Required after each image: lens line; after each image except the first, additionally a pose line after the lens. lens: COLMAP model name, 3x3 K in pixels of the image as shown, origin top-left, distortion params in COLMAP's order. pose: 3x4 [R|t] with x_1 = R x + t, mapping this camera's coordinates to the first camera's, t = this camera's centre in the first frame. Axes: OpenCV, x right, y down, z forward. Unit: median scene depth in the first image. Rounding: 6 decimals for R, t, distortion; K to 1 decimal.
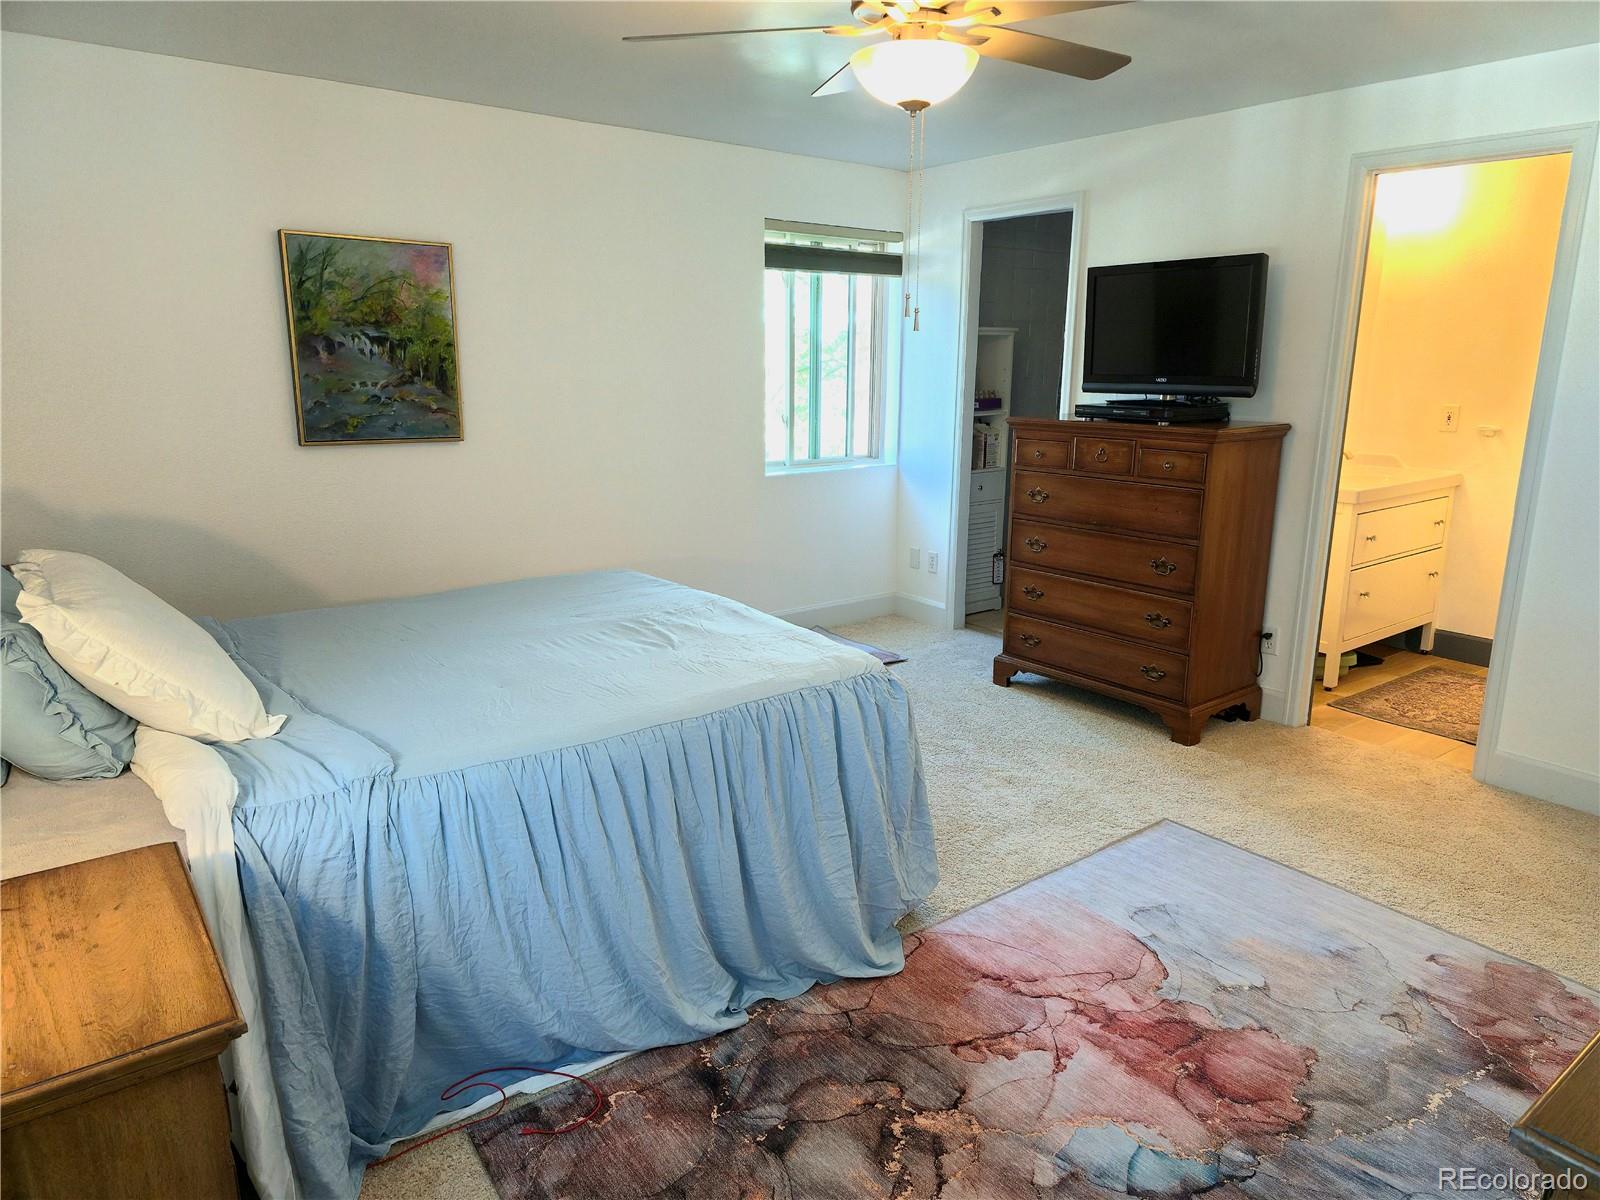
lens RADIAL K [[1048.1, 0, 810.3], [0, 1048.1, 598.4], [0, 0, 1]] dist [0.067789, -0.056913]
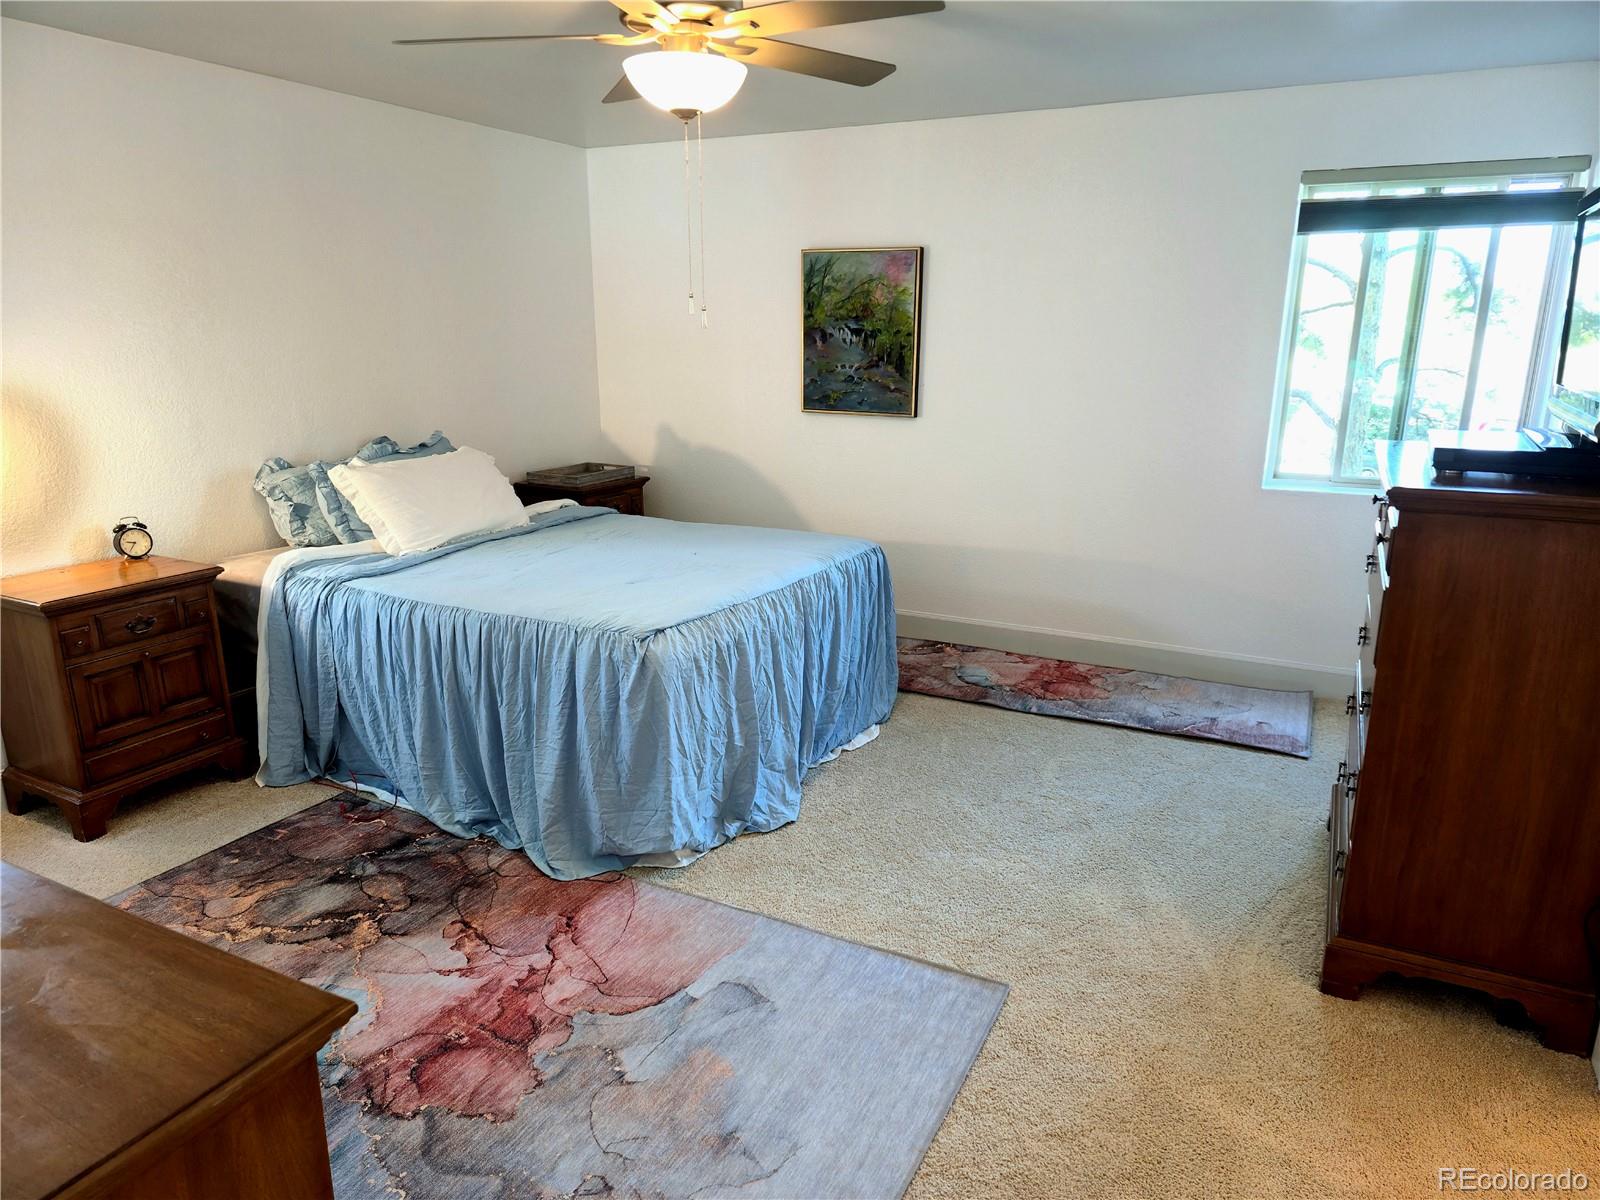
lens RADIAL K [[1048.1, 0, 810.3], [0, 1048.1, 598.4], [0, 0, 1]] dist [0.067789, -0.056913]
pose [[0.414233, 0.223747, -0.882240, 0.757612], [-0.210231, 0.966622, 0.146439, -0.113713], [0.885558, 0.124815, 0.447446, 0.452950]]
